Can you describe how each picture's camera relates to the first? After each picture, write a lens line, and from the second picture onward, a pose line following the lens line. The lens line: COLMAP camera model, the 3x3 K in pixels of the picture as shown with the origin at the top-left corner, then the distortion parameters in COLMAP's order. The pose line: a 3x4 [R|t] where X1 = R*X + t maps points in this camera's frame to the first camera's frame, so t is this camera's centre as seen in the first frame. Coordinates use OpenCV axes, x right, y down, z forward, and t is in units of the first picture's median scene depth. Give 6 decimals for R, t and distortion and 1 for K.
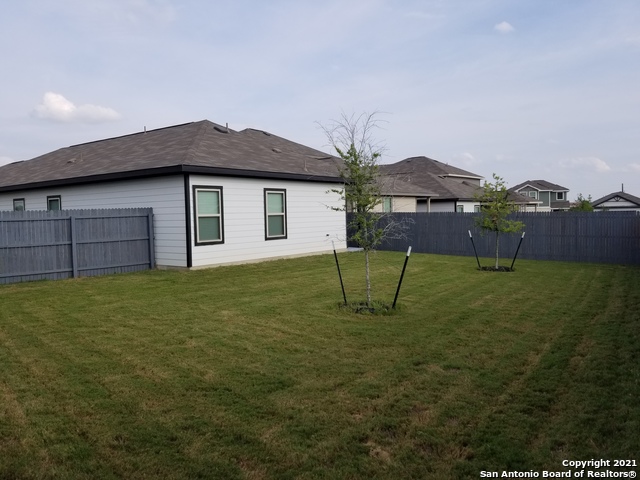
lens RADIAL K [[504.9, 0, 319.1], [0, 504.9, 240.4], [0, 0, 1]] dist [0.044983, -0.075369]
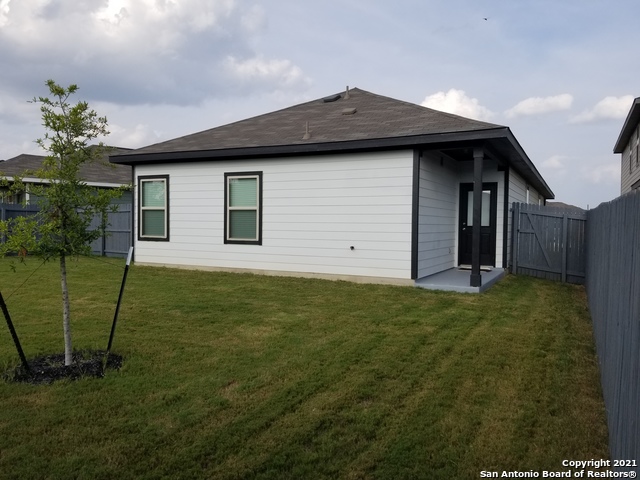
lens RADIAL K [[504.9, 0, 318.8], [0, 504.9, 239.7], [0, 0, 1]] dist [0.044983, -0.075369]
pose [[0.175872, 0.073473, -0.981667, 0.645512], [-0.059952, 0.996159, 0.063817, -0.061582], [0.982586, 0.047629, 0.179601, 1.008687]]
